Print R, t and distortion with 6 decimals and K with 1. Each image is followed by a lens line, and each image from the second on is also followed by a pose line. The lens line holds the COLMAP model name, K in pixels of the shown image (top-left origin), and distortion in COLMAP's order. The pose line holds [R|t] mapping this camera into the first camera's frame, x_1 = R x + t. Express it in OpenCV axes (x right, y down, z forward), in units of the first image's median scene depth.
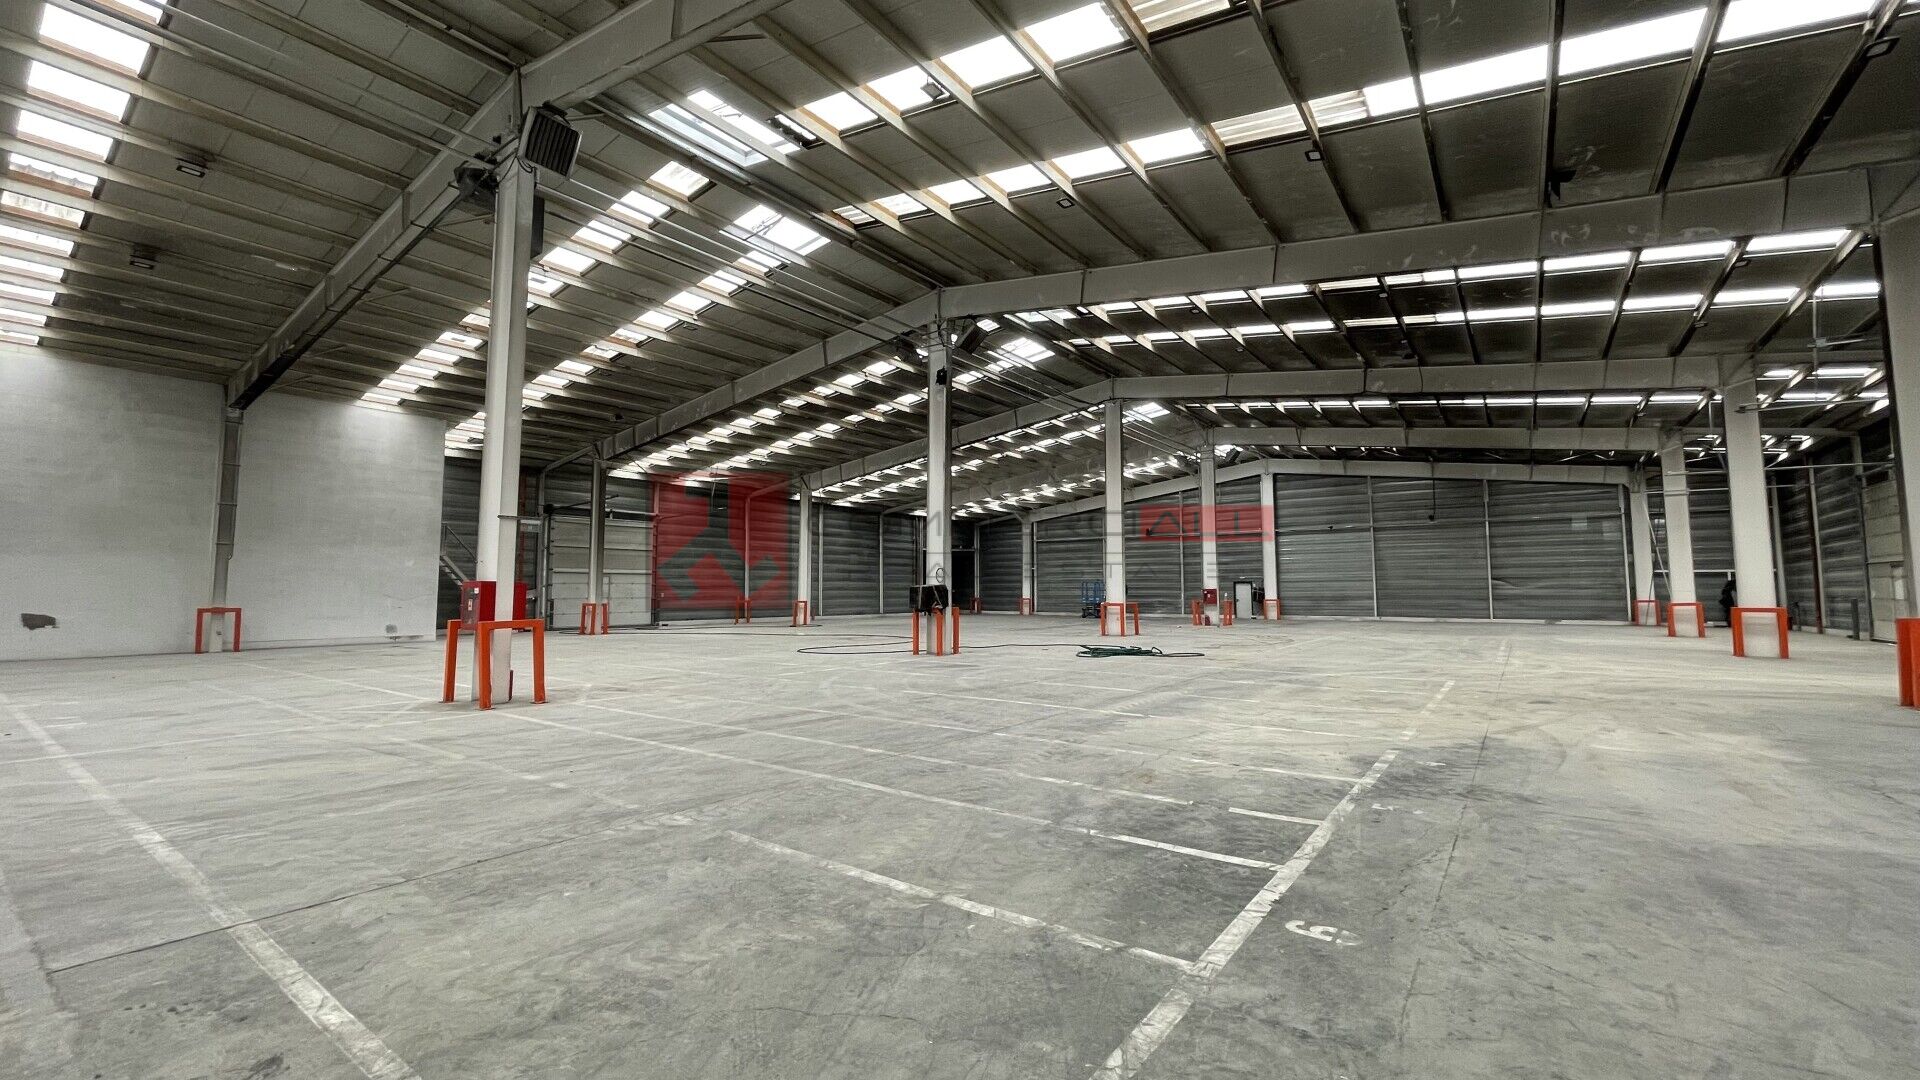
lens RADIAL K [[773.5, 0, 953.9], [0, 773.5, 531.4], [0, 0, 1]] dist [0.005005, -0.000240]
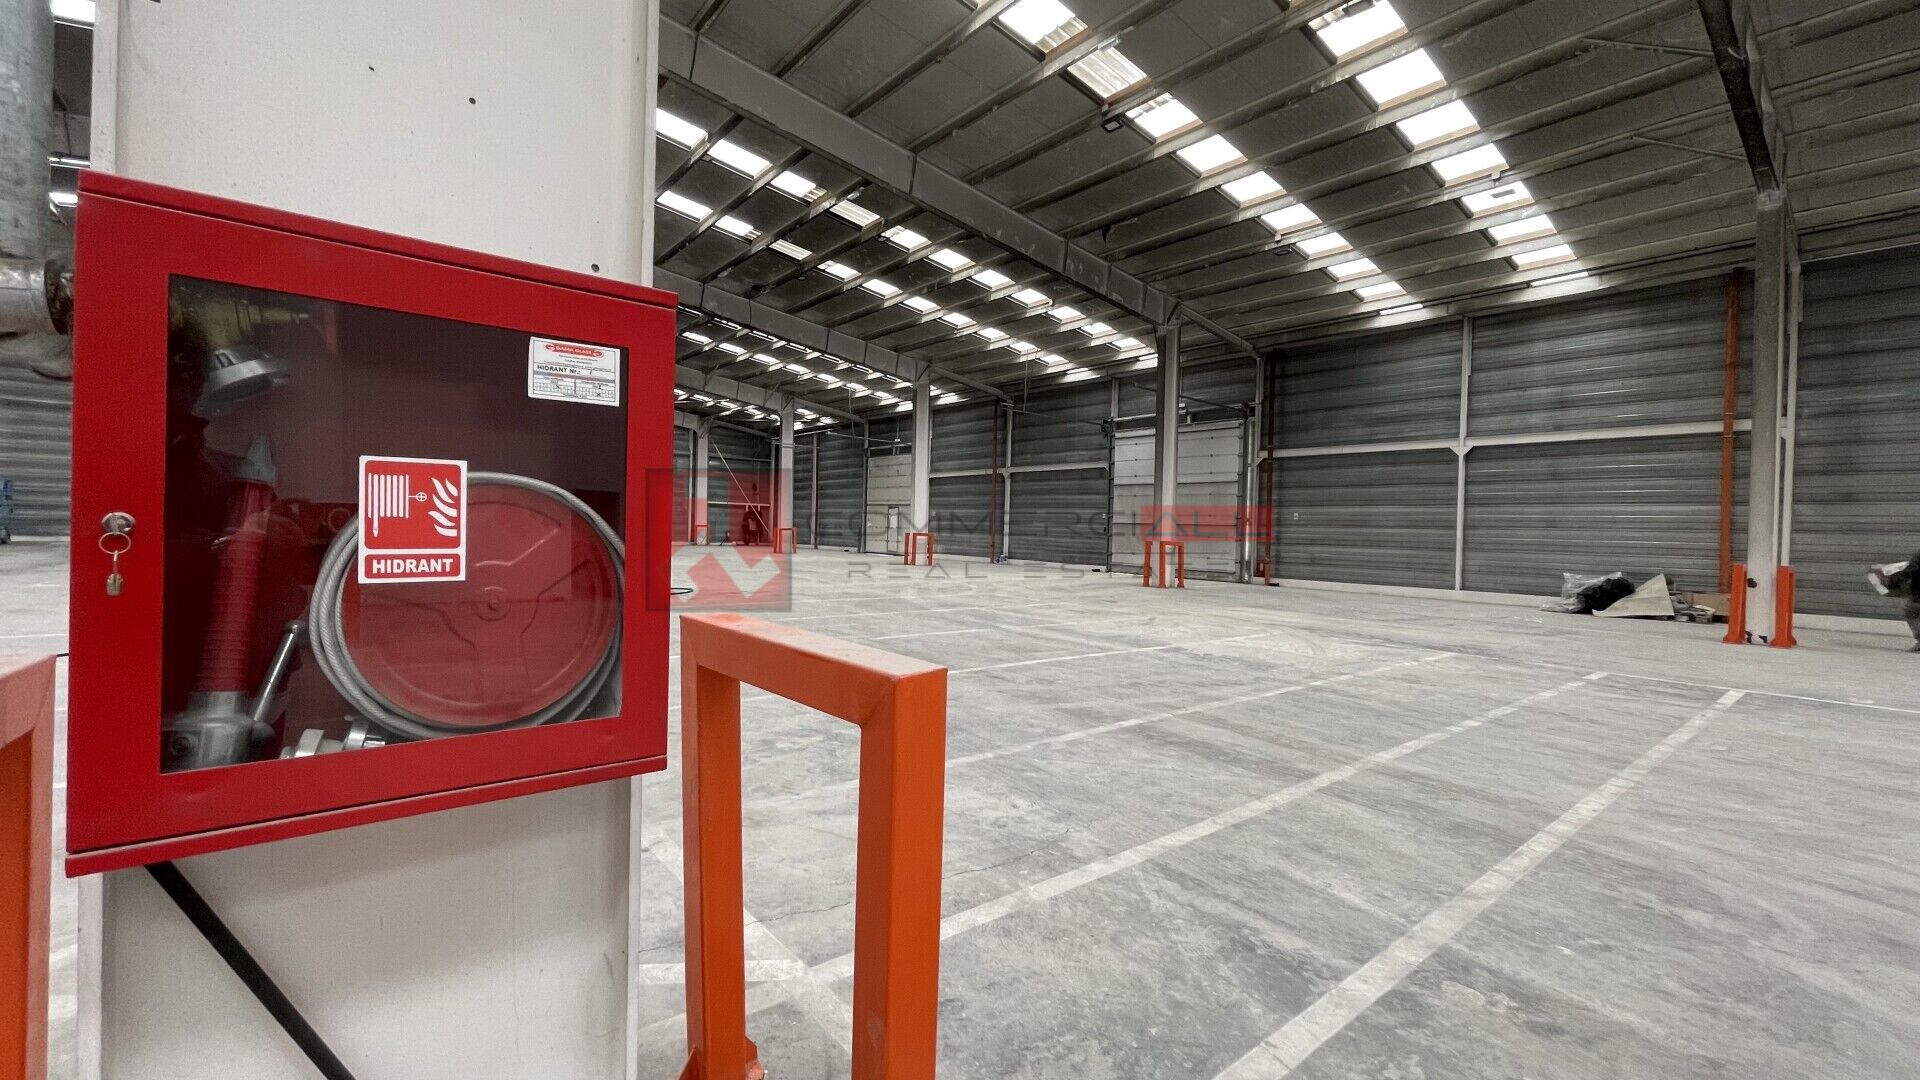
lens RADIAL K [[773.5, 0, 959.9], [0, 773.5, 545.3], [0, 0, 1]] dist [0.005005, -0.000240]
pose [[0.250438, -0.013093, 0.968044, -0.201788], [-0.103303, 0.993839, 0.040166, 0.025791], [-0.962605, -0.110061, 0.247542, 0.270894]]
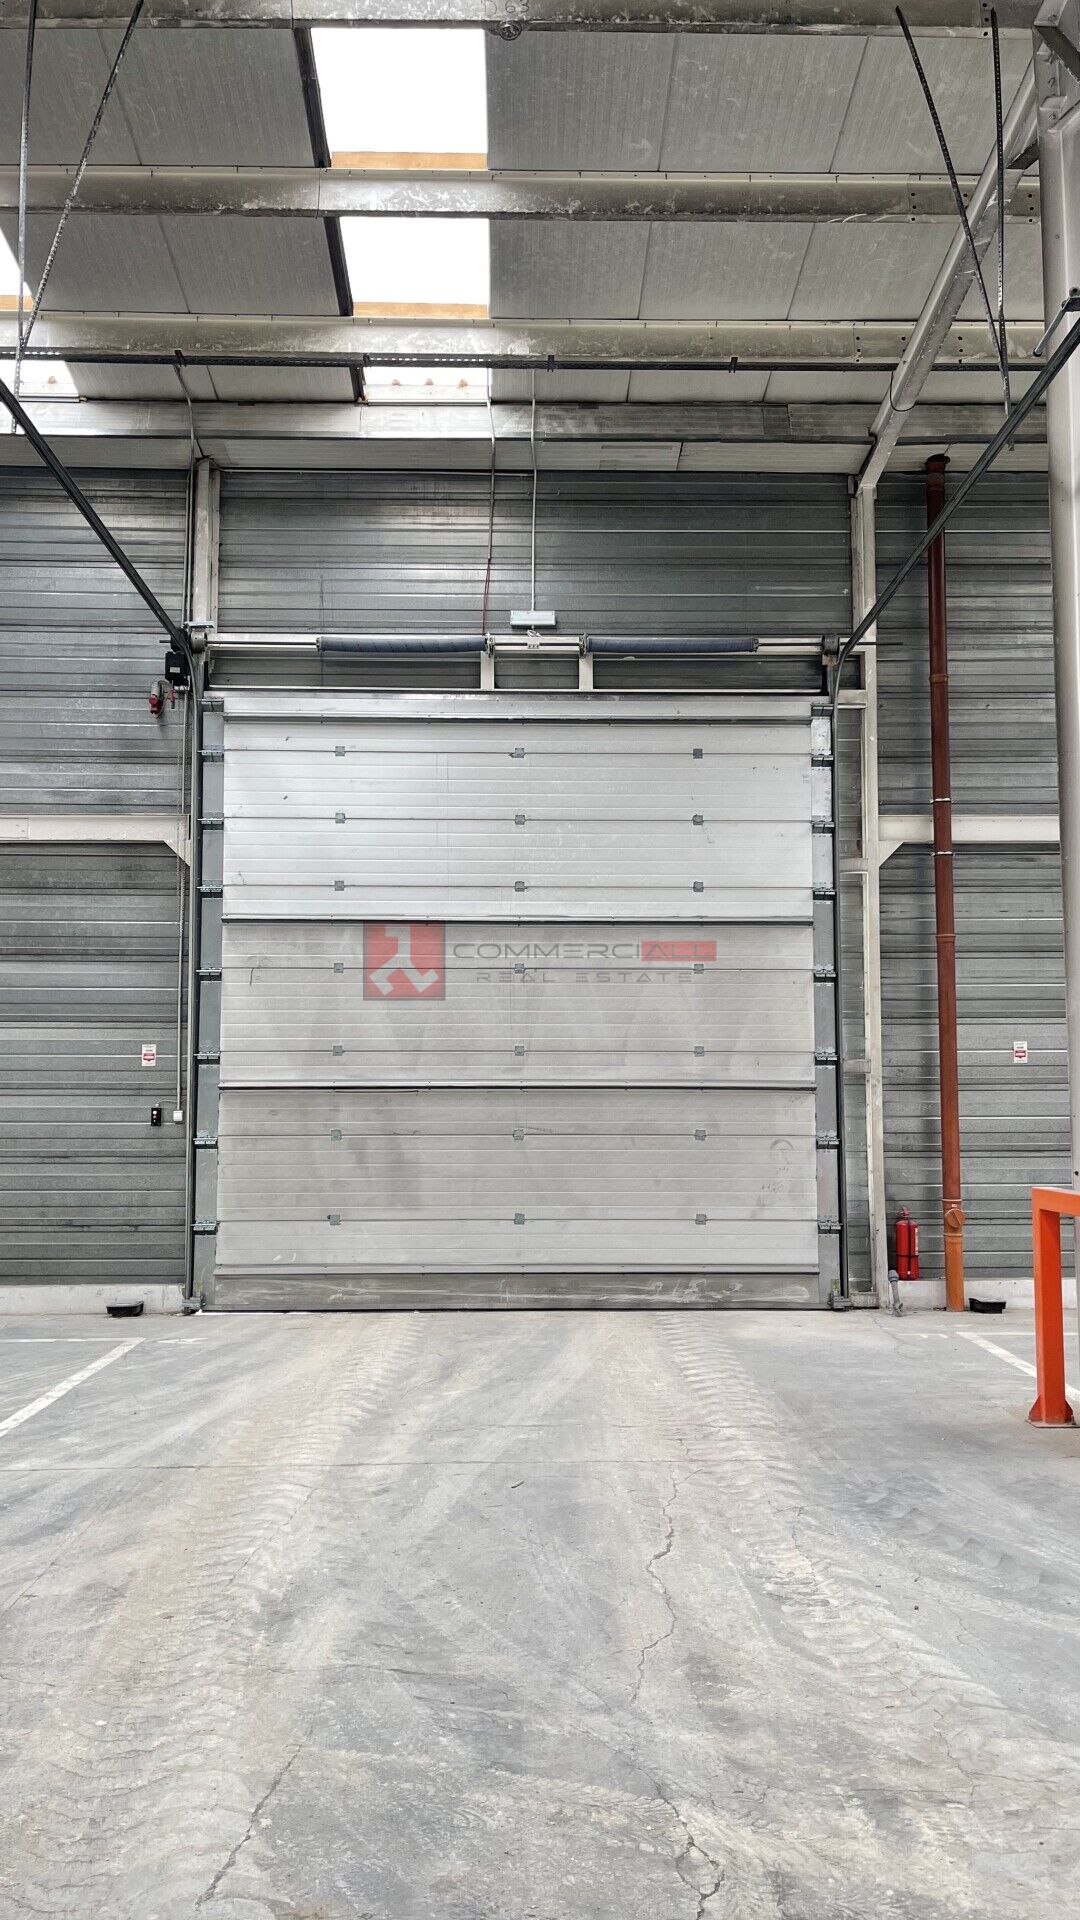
lens RADIAL K [[1350.7, 0, 542.8], [0, 1350.7, 965.7], [0, 0, 1]] dist [0.050413, 0.000571]
pose [[-0.617379, 0.058219, 0.784508, 0.254232], [-0.057541, 0.991244, -0.118843, 0.023656], [-0.784558, -0.118513, -0.608624, 0.432251]]
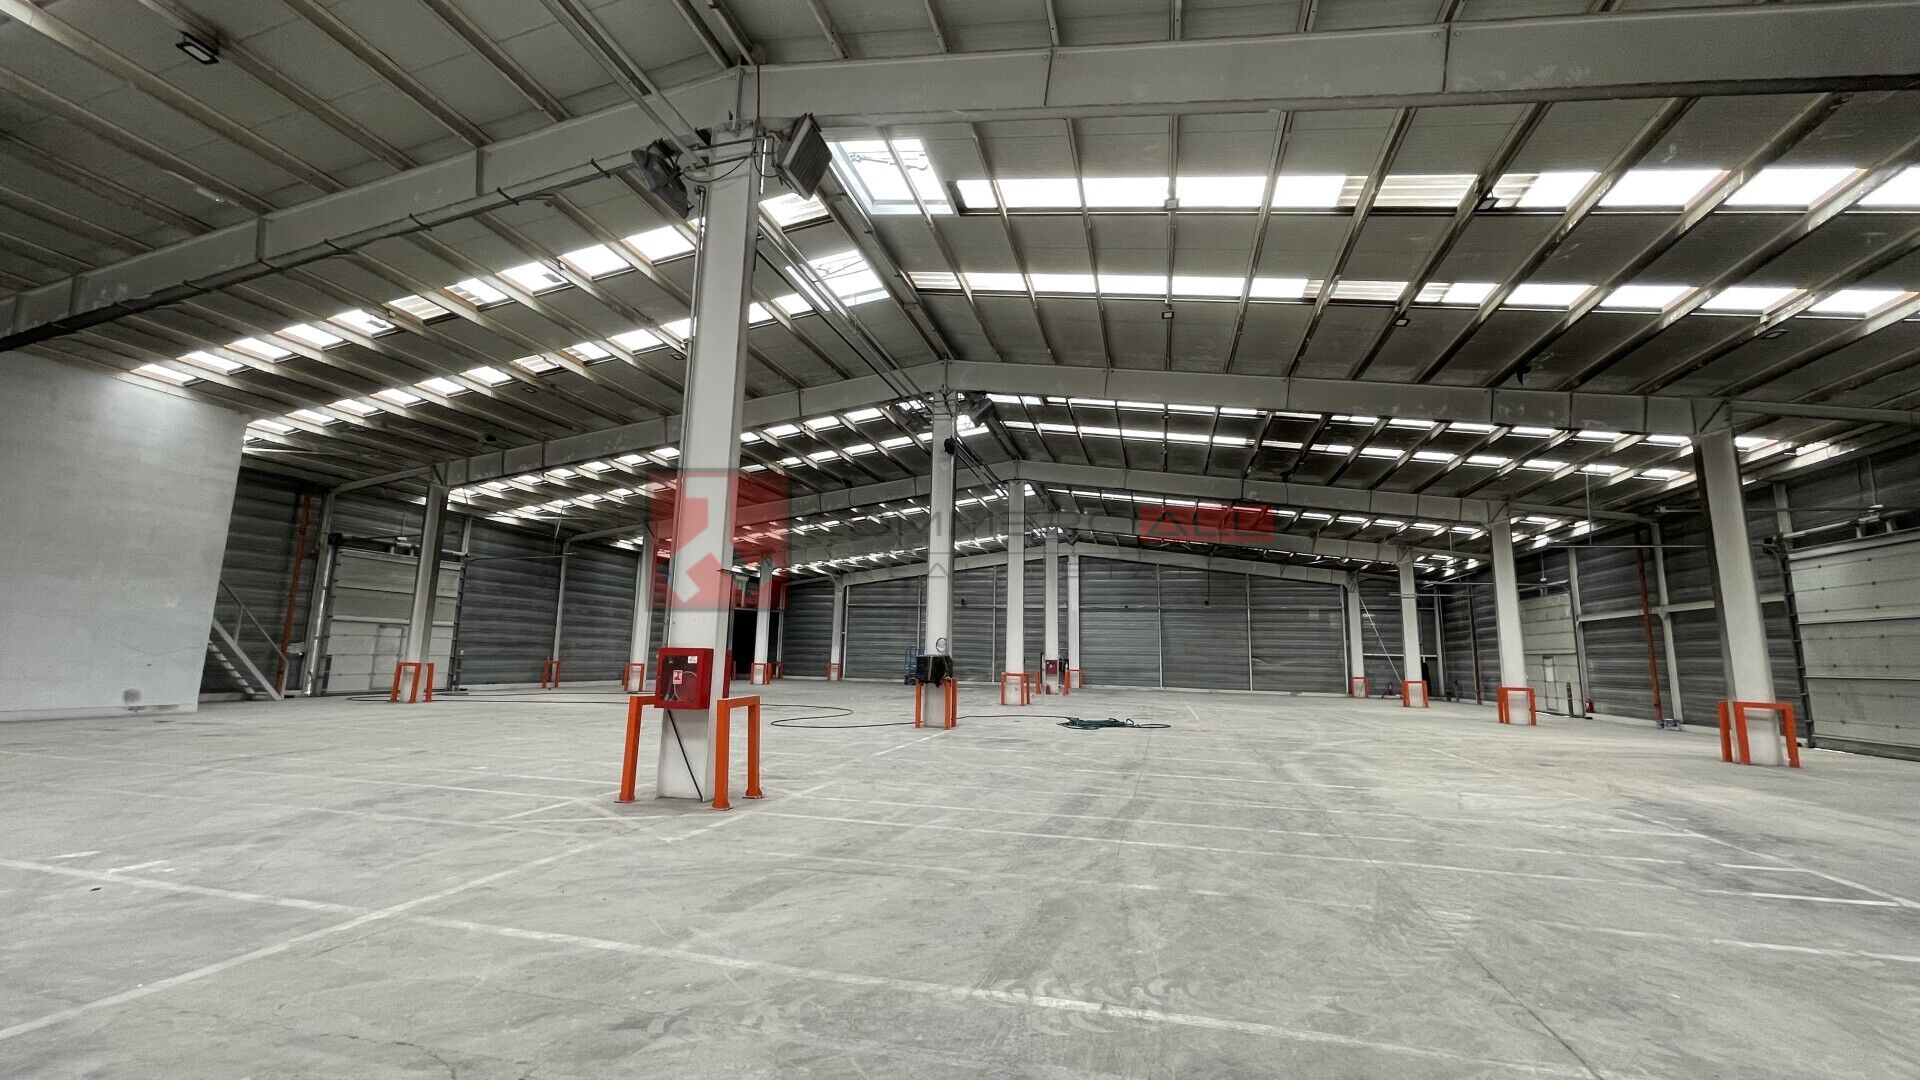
lens RADIAL K [[773.5, 0, 955.4], [0, 773.5, 534.2], [0, 0, 1]] dist [0.005005, -0.000240]
pose [[0.930089, 0.081168, 0.358255, -0.191789], [-0.053694, 0.994847, -0.085999, -0.000061], [-0.363389, 0.060750, 0.929655, 0.038395]]
